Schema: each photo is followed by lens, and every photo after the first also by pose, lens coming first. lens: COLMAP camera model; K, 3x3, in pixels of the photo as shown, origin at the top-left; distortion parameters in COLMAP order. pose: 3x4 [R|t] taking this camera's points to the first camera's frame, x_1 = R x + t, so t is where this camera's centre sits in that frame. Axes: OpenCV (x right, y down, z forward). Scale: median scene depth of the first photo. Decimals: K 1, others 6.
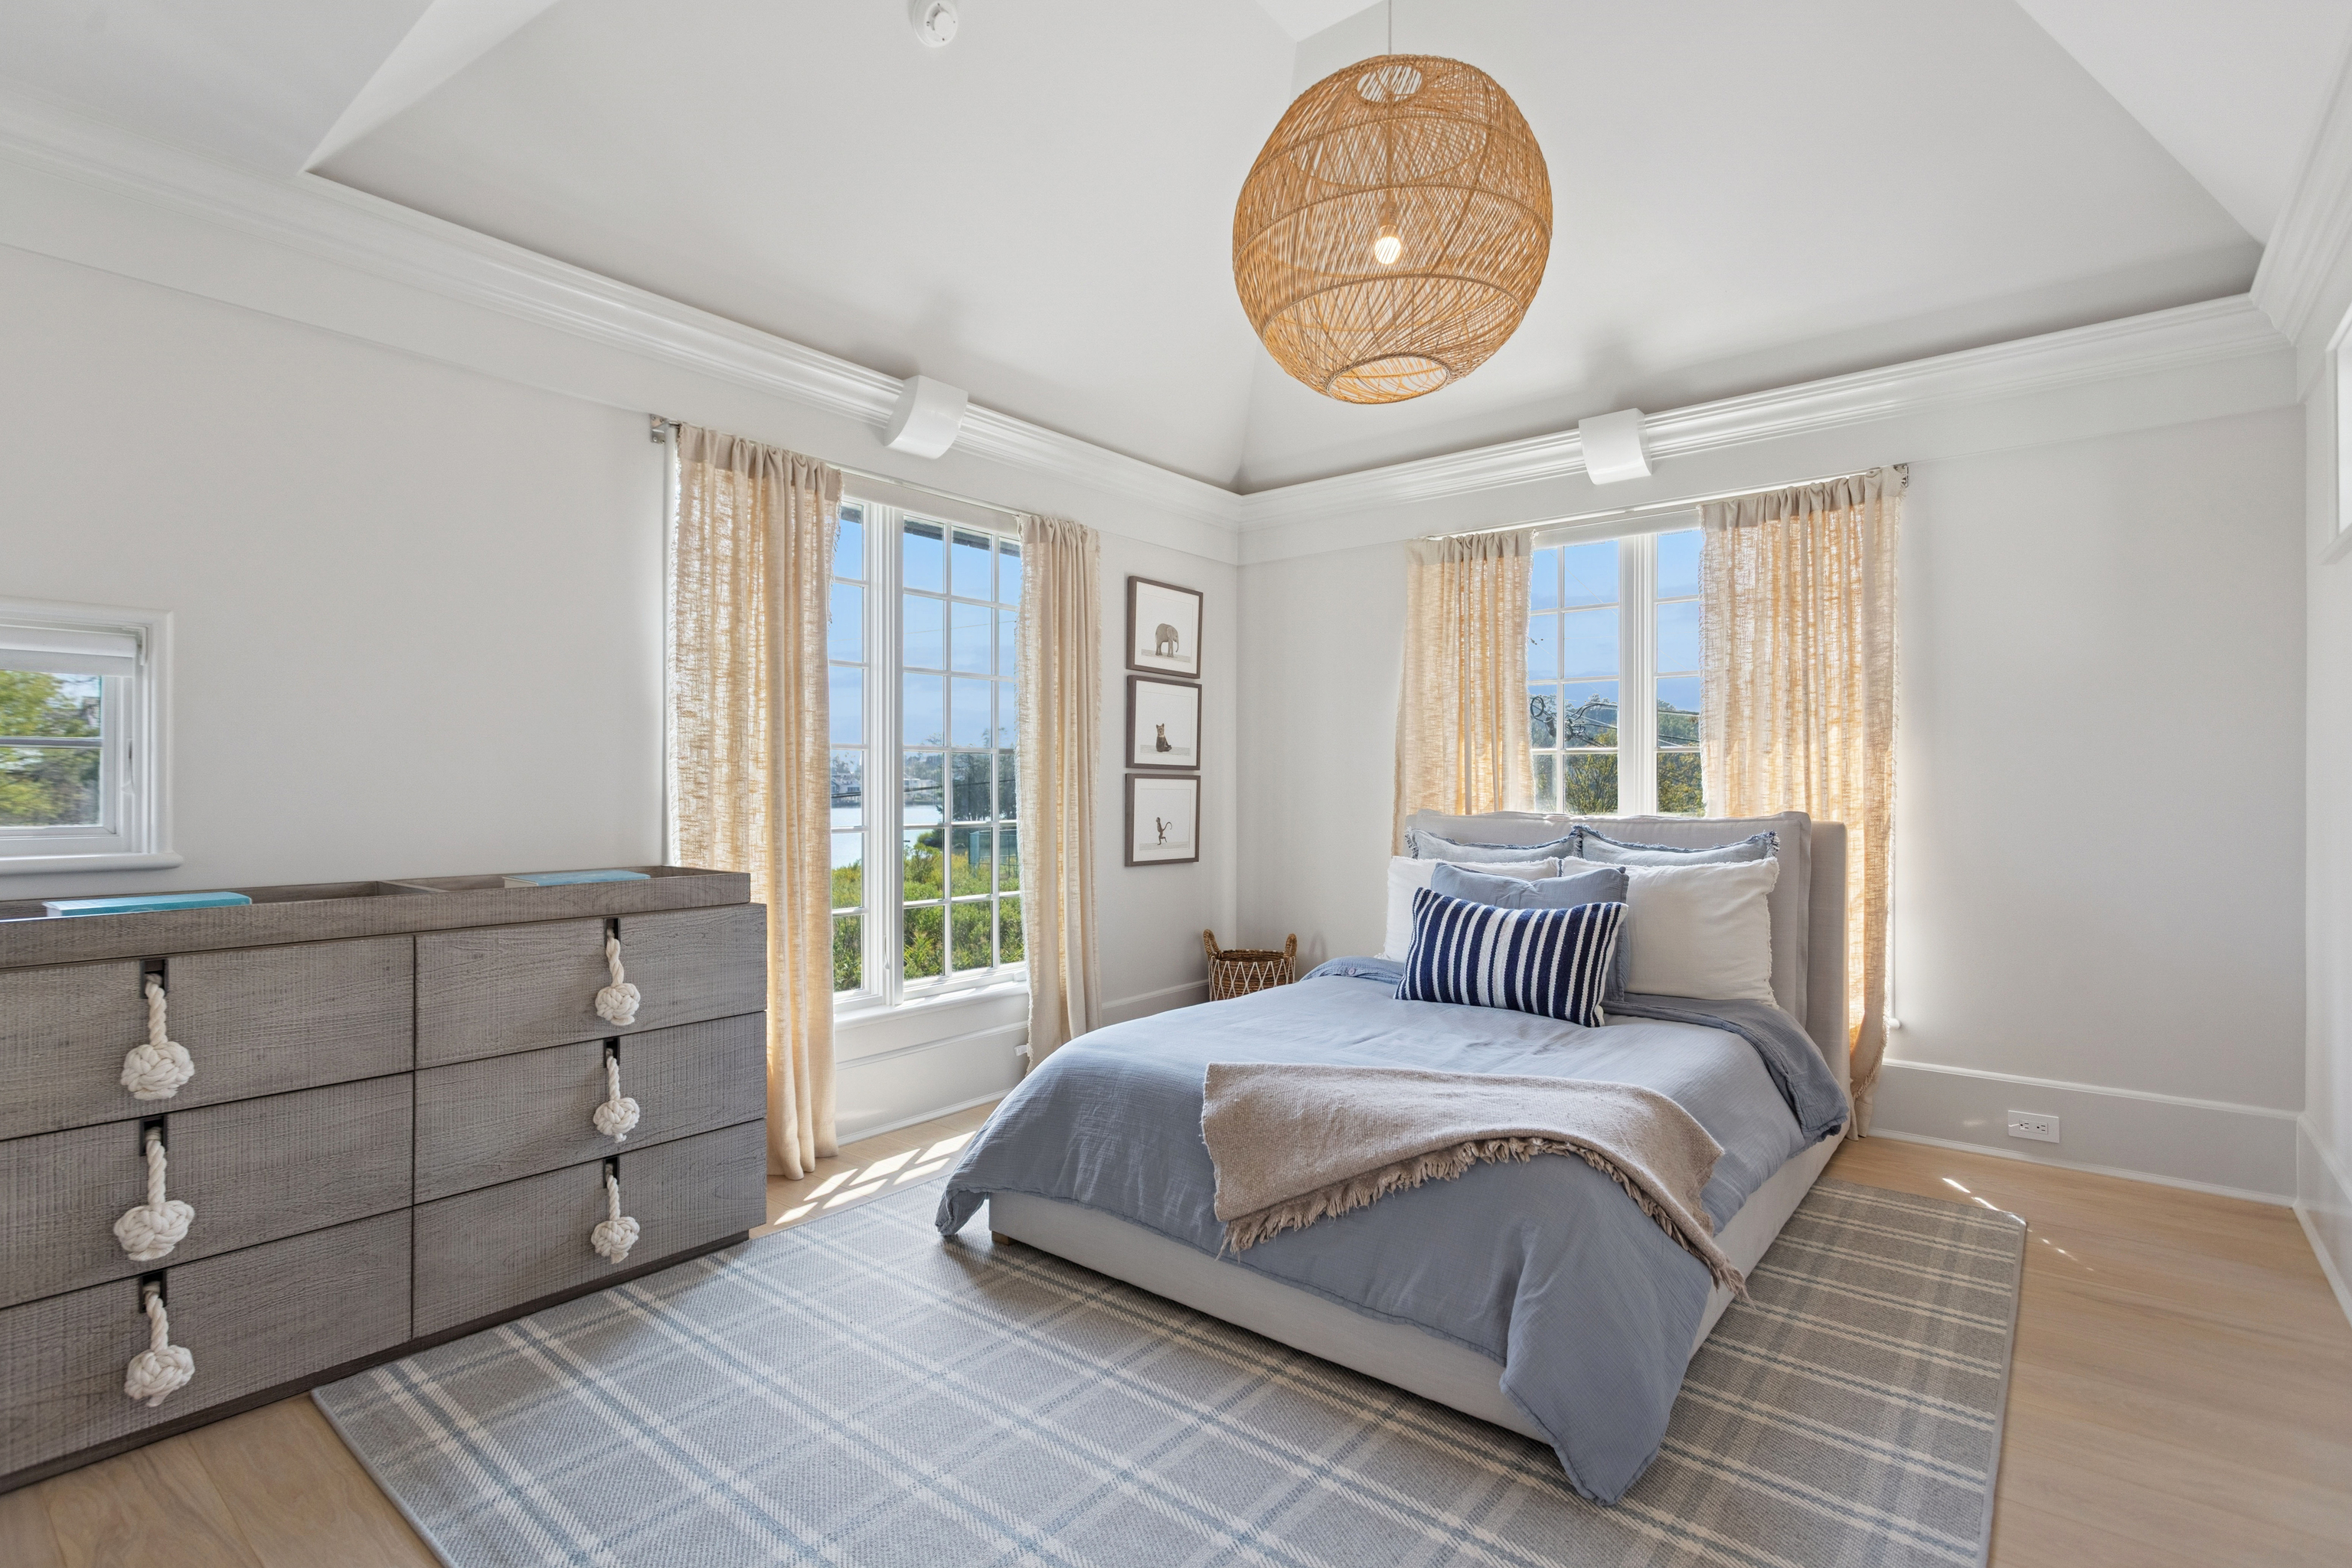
lens RADIAL K [[1107.3, 0, 1176.0], [0, 1107.3, 784.0], [0, 0, 1]] dist [0.002327, 0.000061]
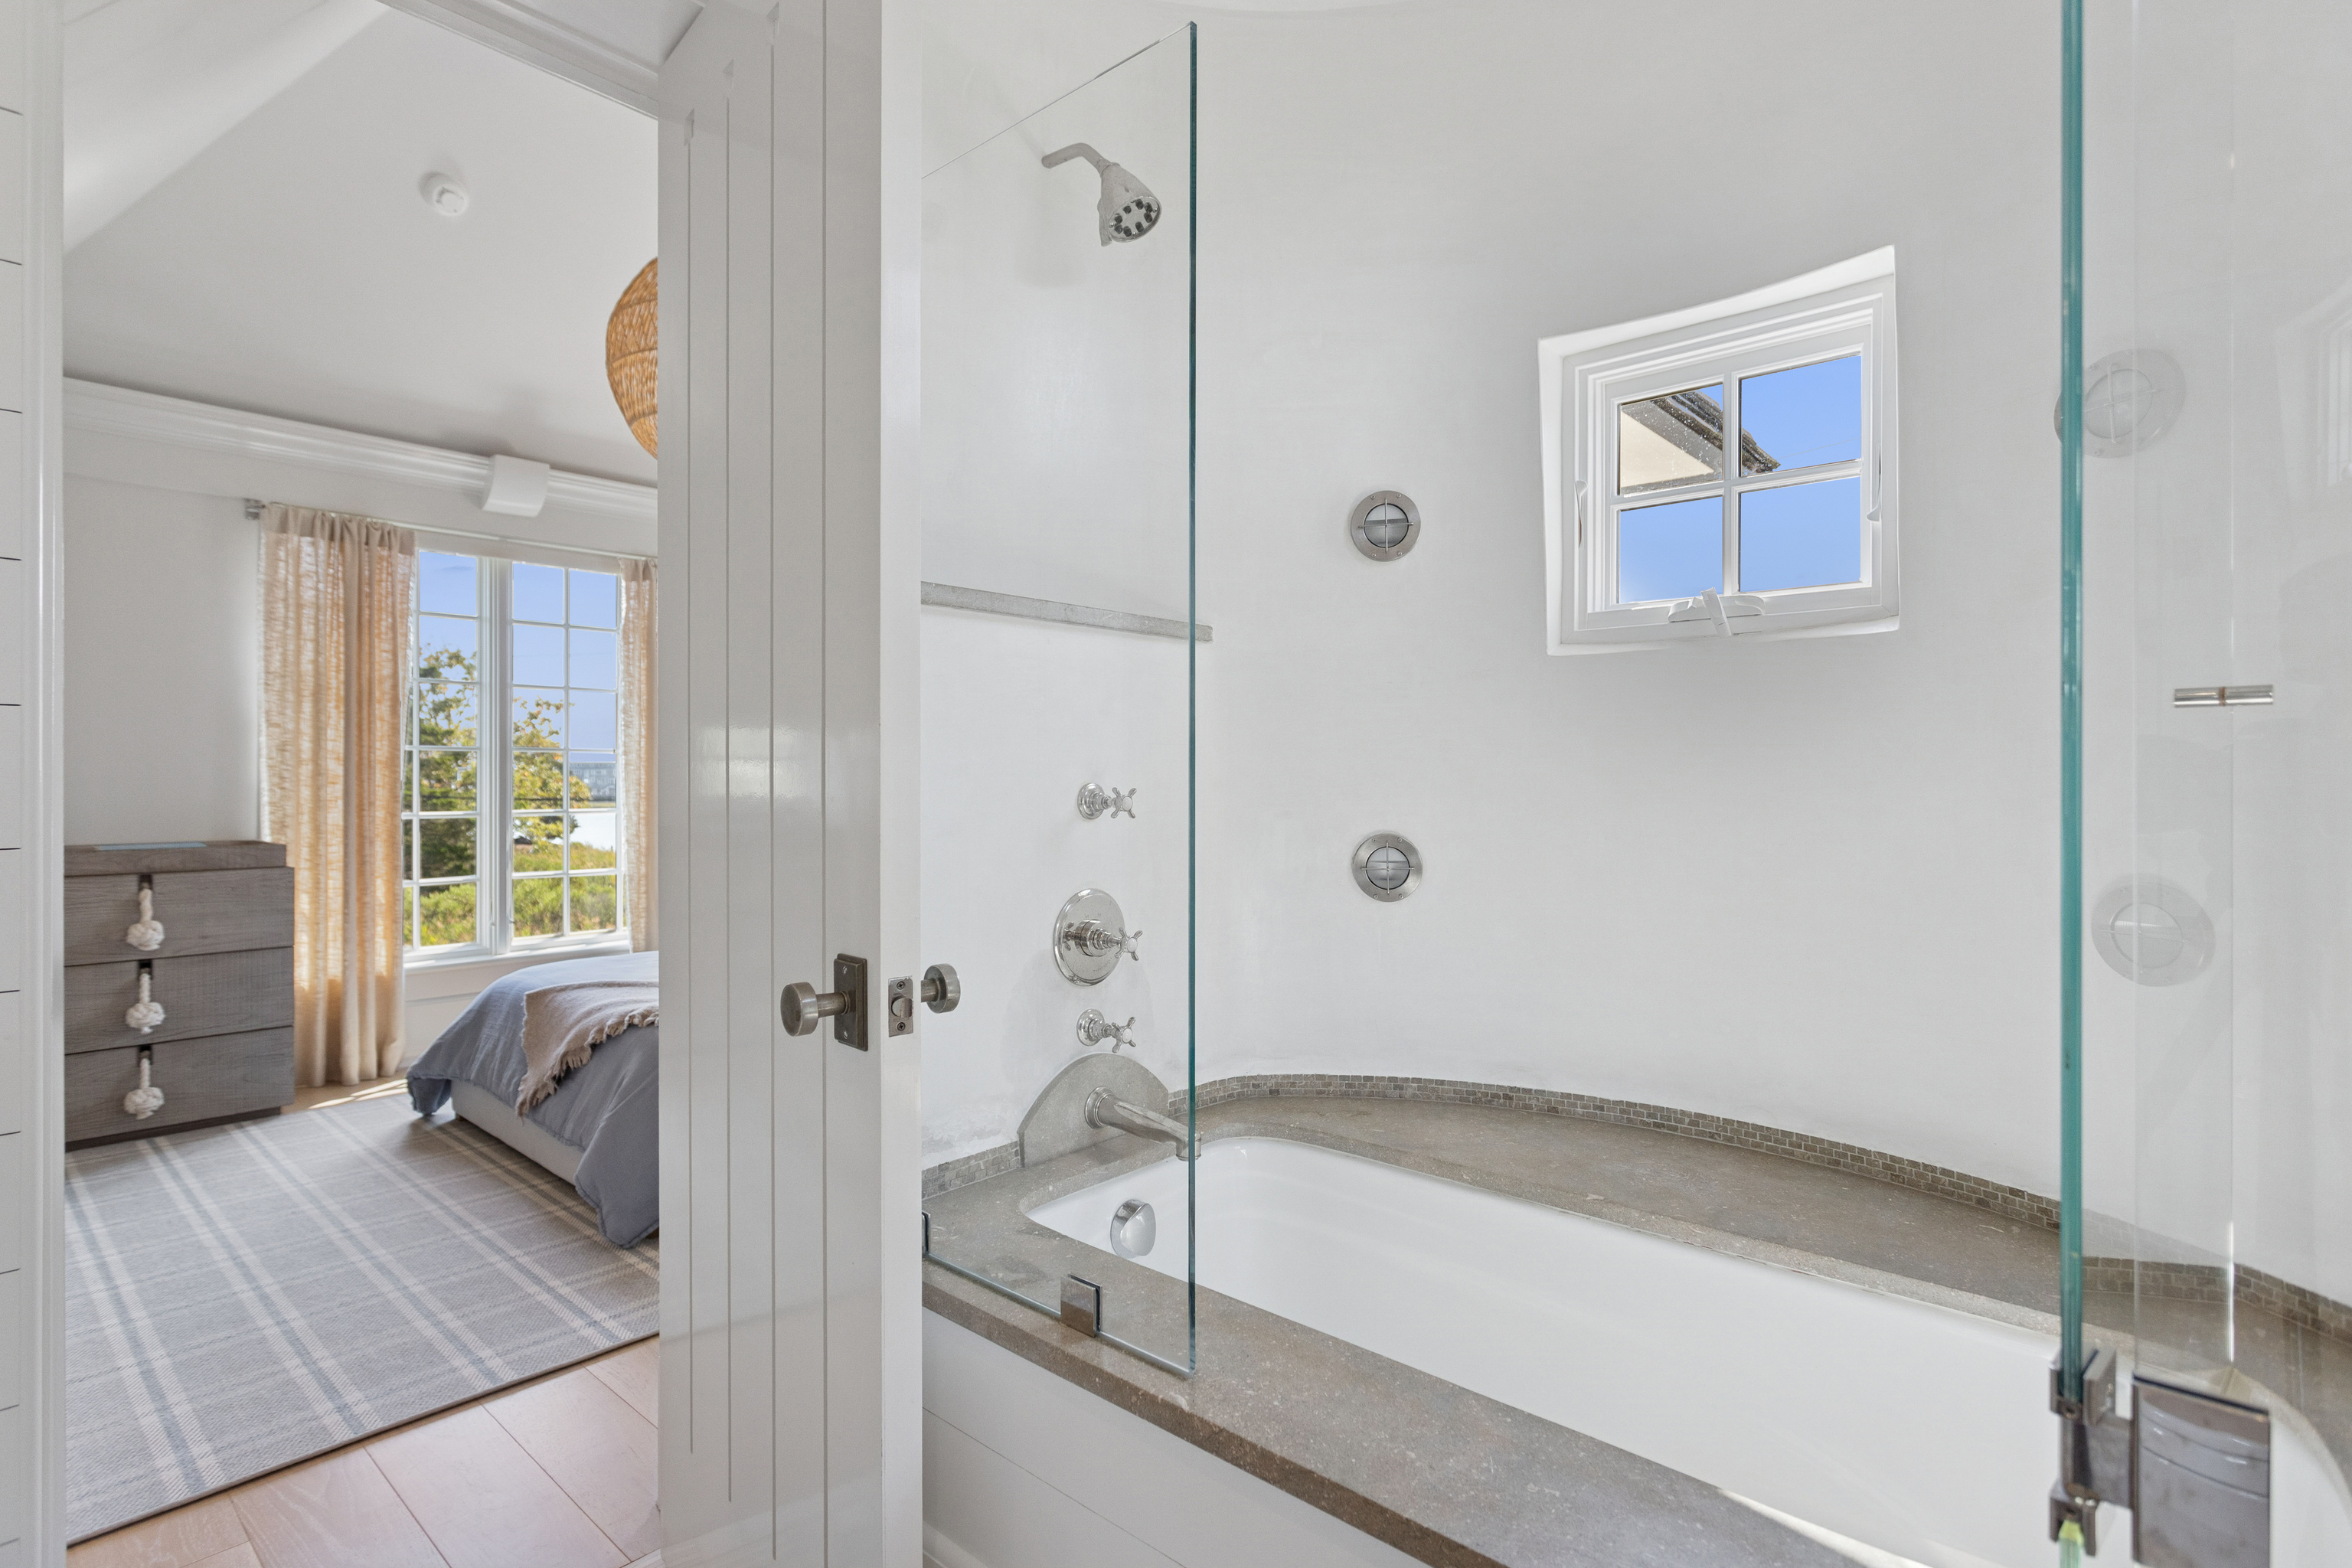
lens RADIAL K [[1148.8, 0, 1176.0], [0, 1148.8, 784.0], [0, 0, 1]] dist [-0.003783, -0.000034]
pose [[0.997402, -0.014714, -0.070514, 0.720542], [0.014820, 0.999890, 0.000983, 0.020884], [0.070492, -0.002025, 0.997510, -0.279506]]
